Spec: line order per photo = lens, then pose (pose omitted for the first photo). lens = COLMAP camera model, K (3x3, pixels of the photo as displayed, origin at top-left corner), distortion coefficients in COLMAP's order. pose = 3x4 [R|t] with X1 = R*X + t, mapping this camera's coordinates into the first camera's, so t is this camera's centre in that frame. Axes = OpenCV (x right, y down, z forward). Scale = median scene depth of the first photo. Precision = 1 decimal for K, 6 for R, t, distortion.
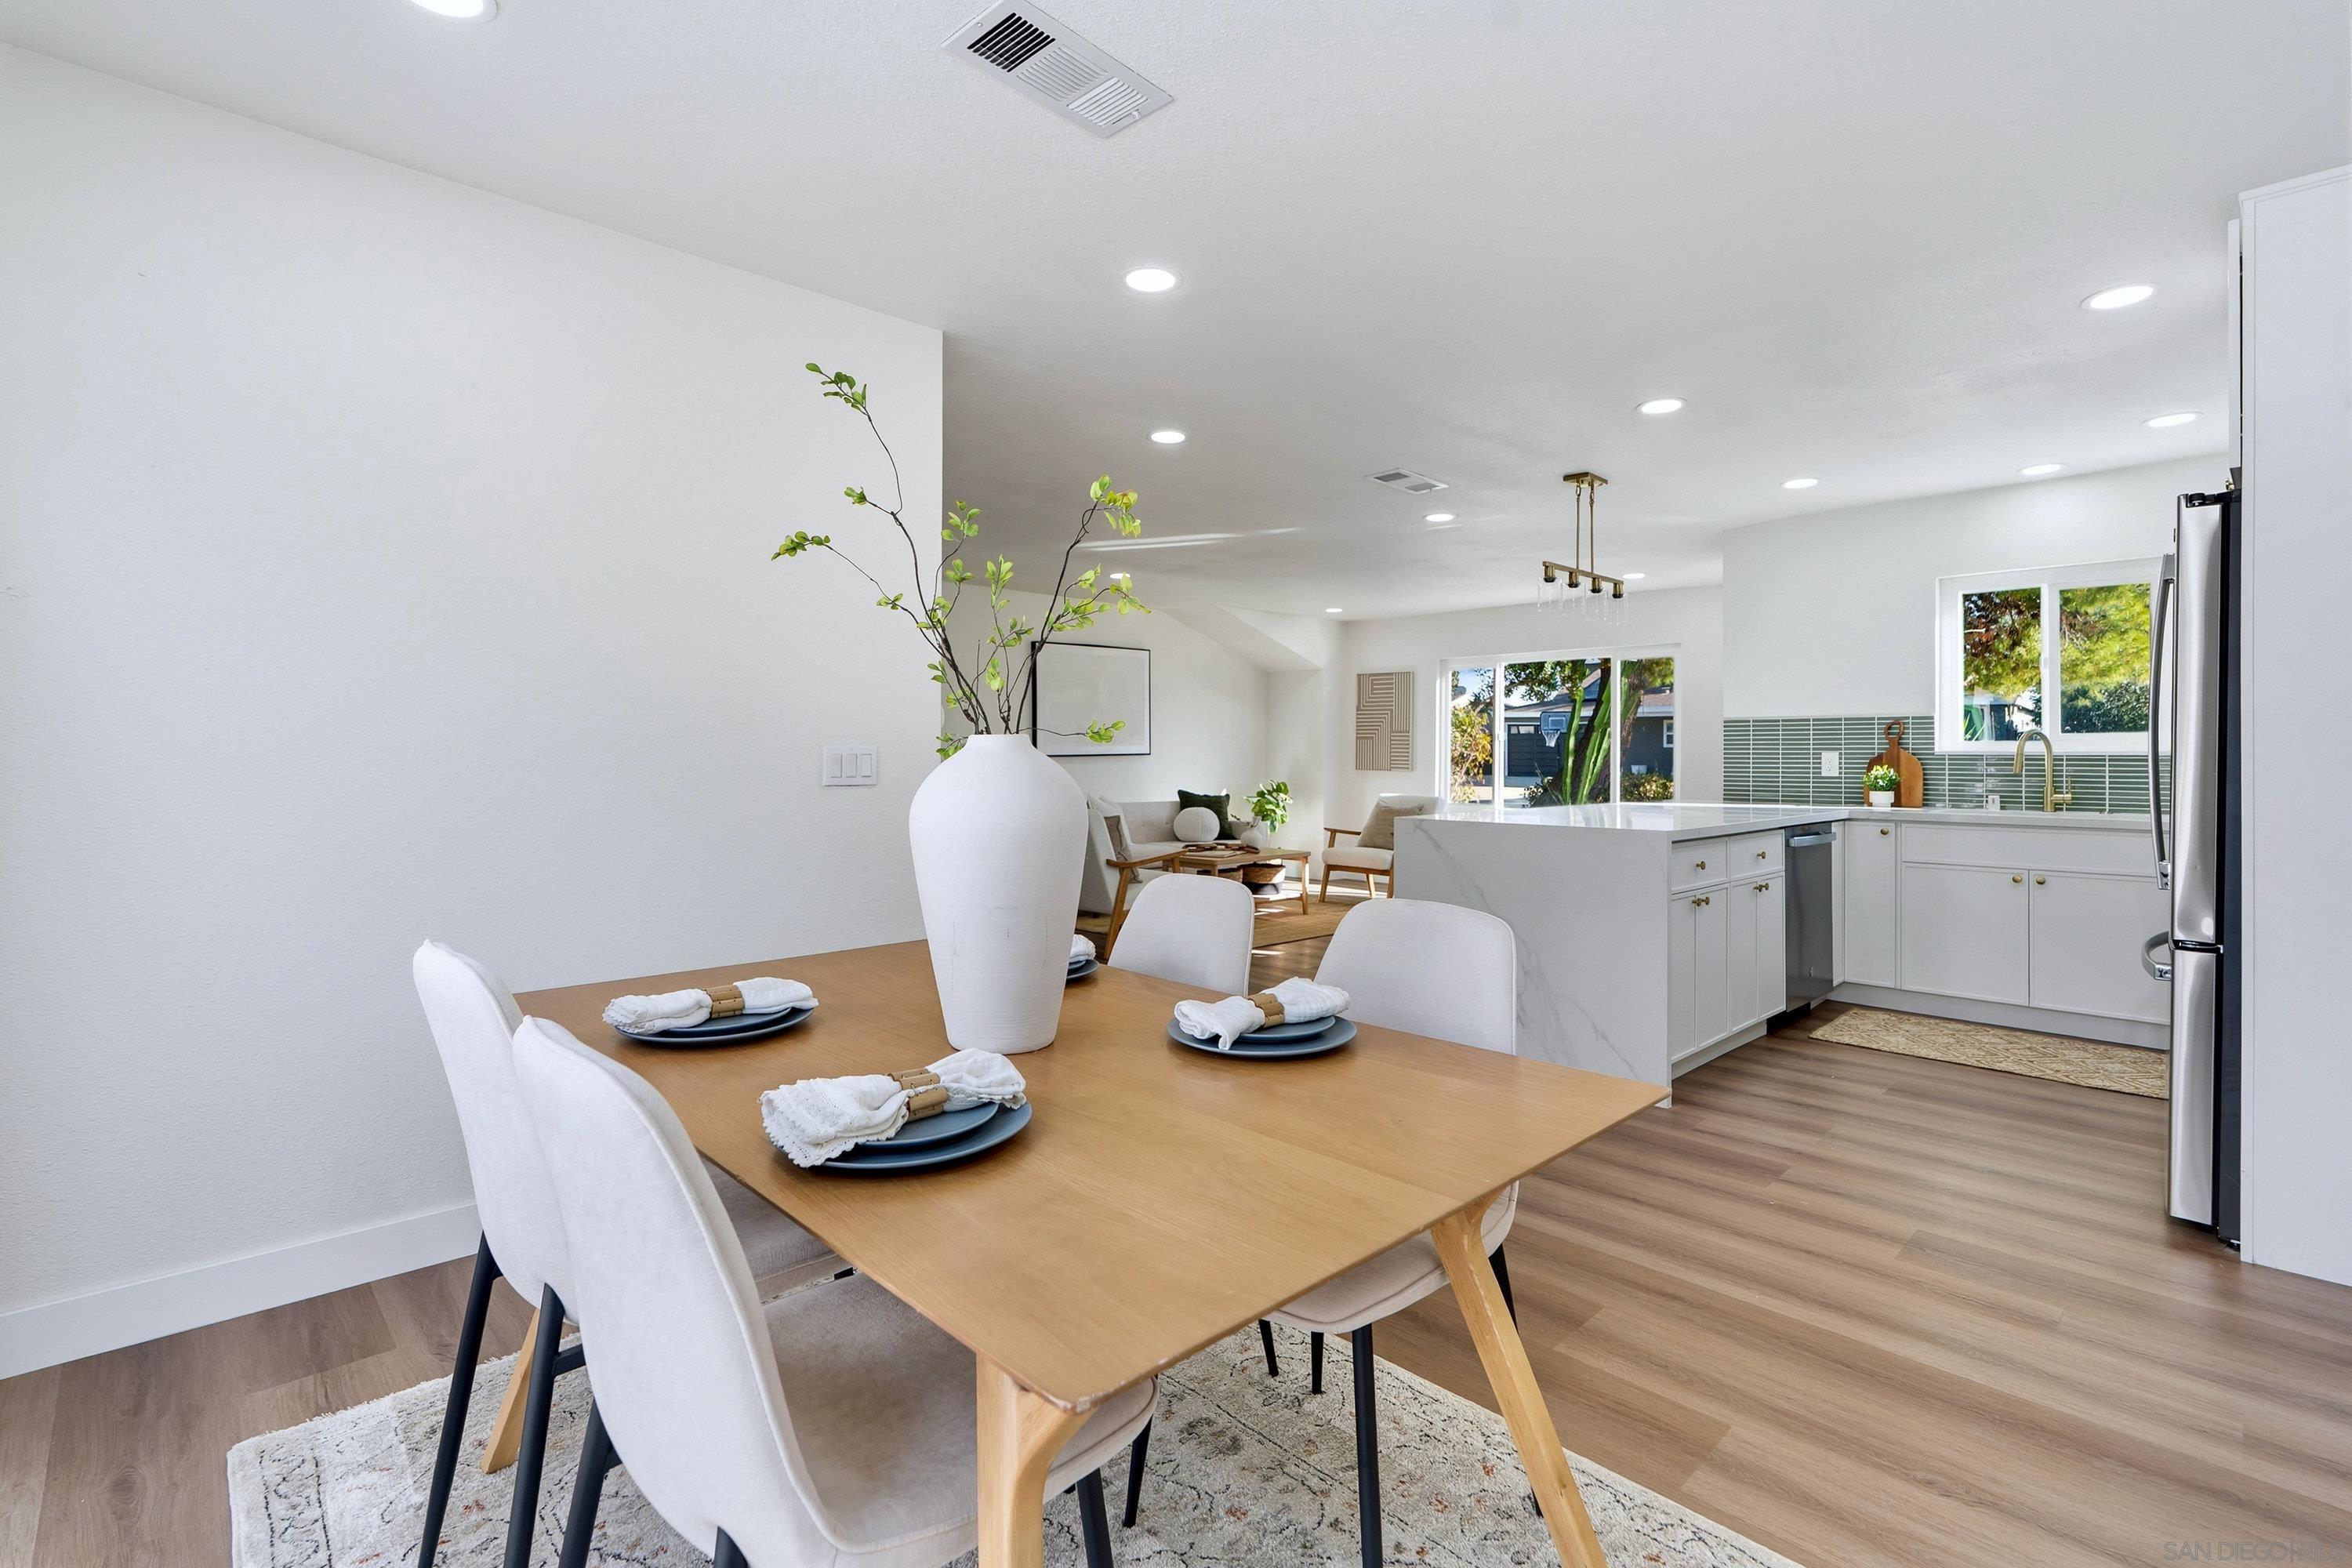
lens RADIAL K [[1083.3, 0, 1170.7], [0, 1083.3, 750.4], [0, 0, 1]] dist [-0.006855, 0.003110]
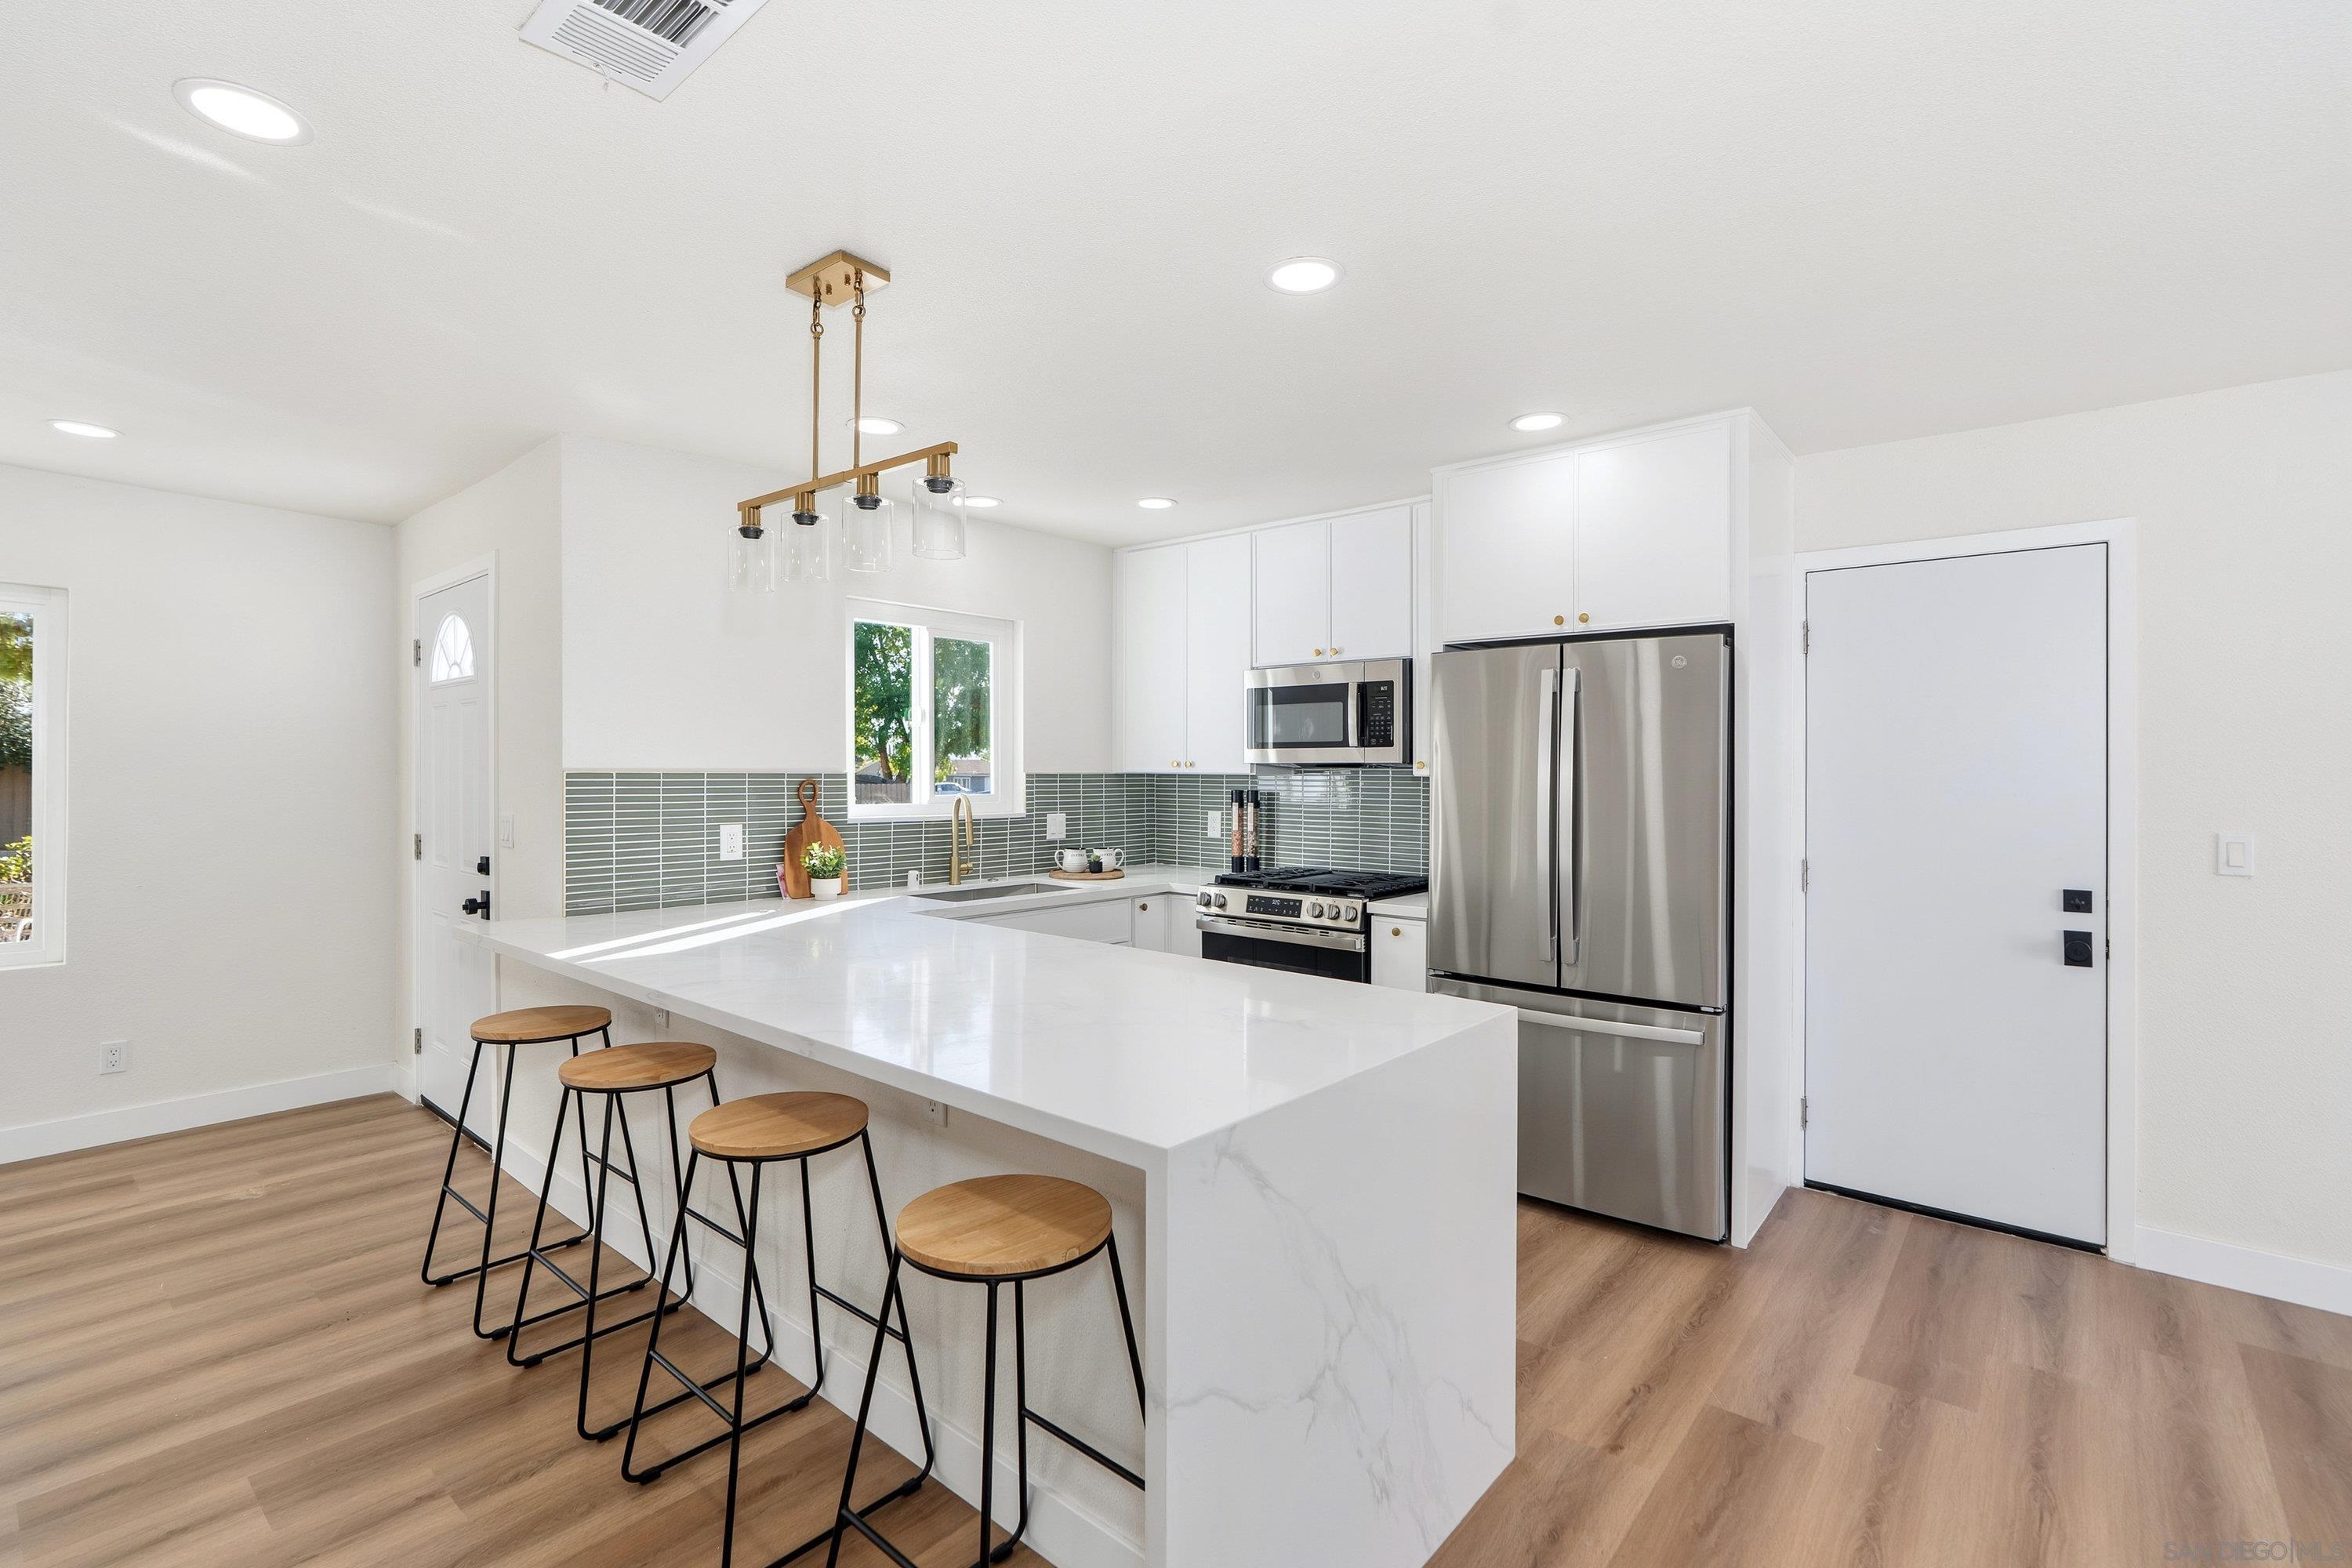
lens RADIAL K [[1083.3, 0, 1177.8], [0, 1083.3, 780.3], [0, 0, 1]] dist [-0.006855, 0.003110]
pose [[-0.099391, -0.015116, 0.994934, -0.084001], [-0.012223, 0.999828, 0.013970, -0.038179], [-0.994973, -0.010772, -0.099558, 0.786453]]
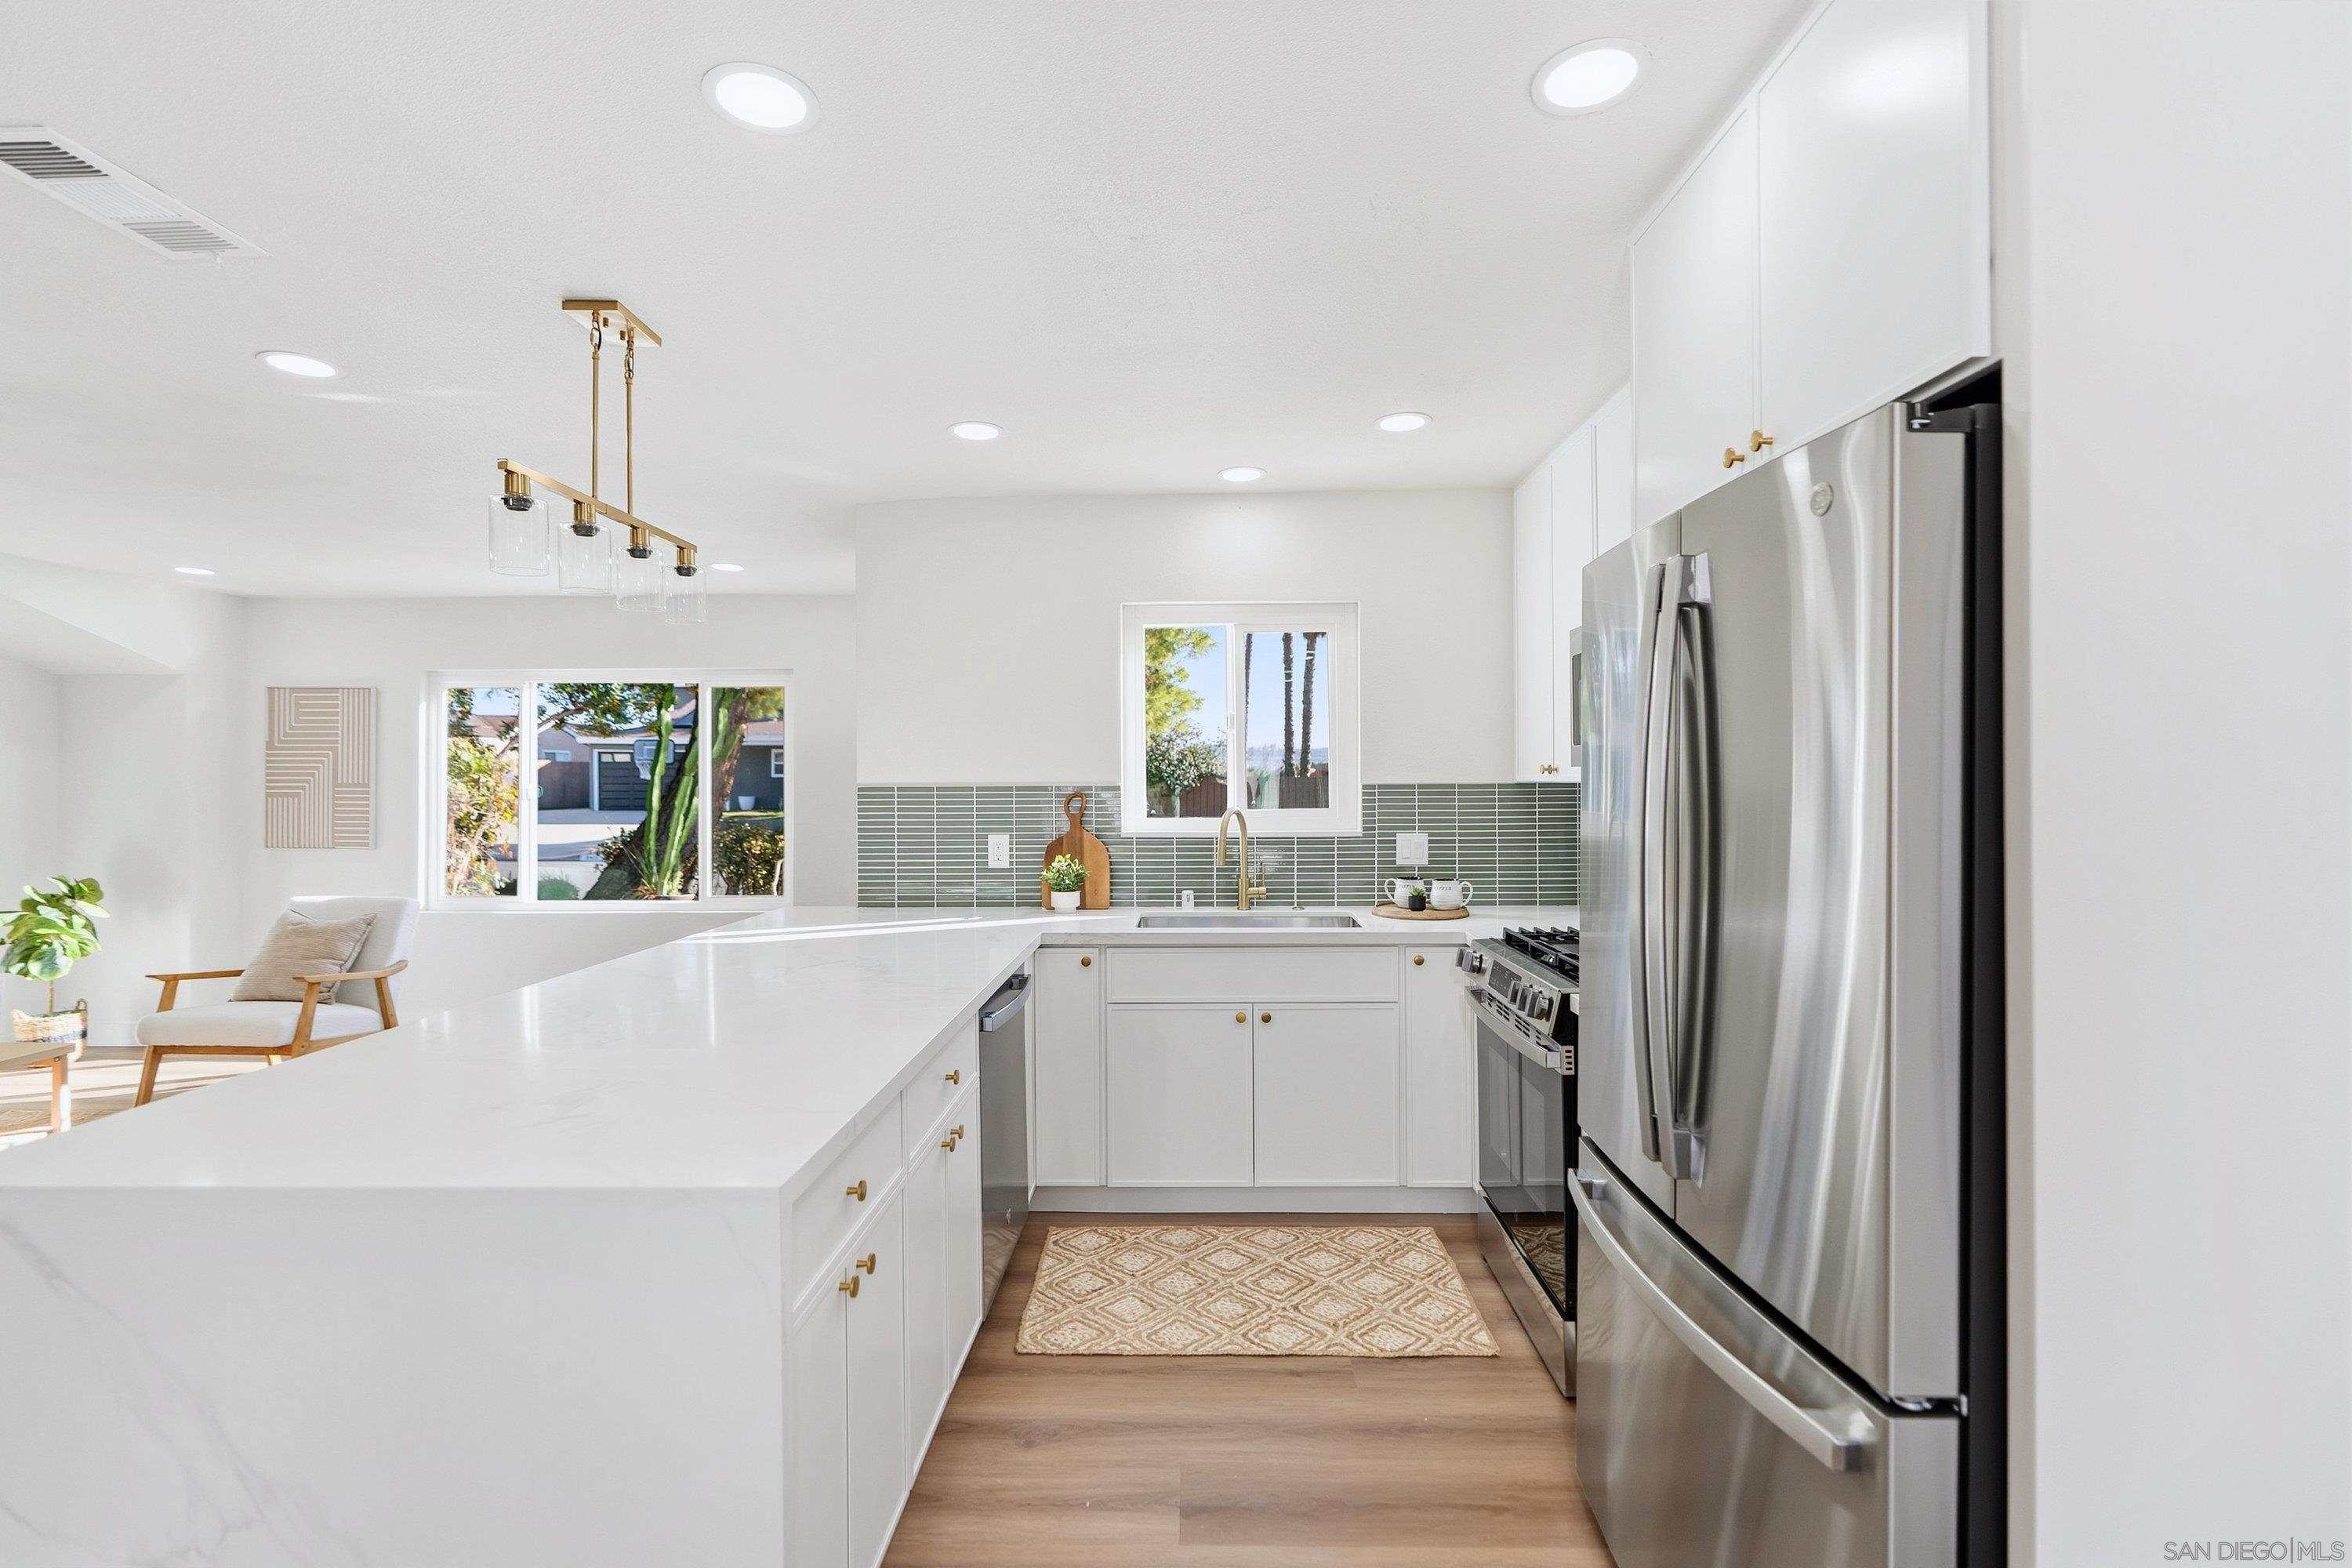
lens RADIAL K [[1083.3, 0, 1188.2], [0, 1083.3, 775.1], [0, 0, 1]] dist [-0.006855, 0.003110]
pose [[0.701086, -0.004598, 0.713062, 0.186996], [0.004247, 0.999988, 0.002272, -0.038168], [-0.713064, 0.001436, 0.701097, 0.407091]]
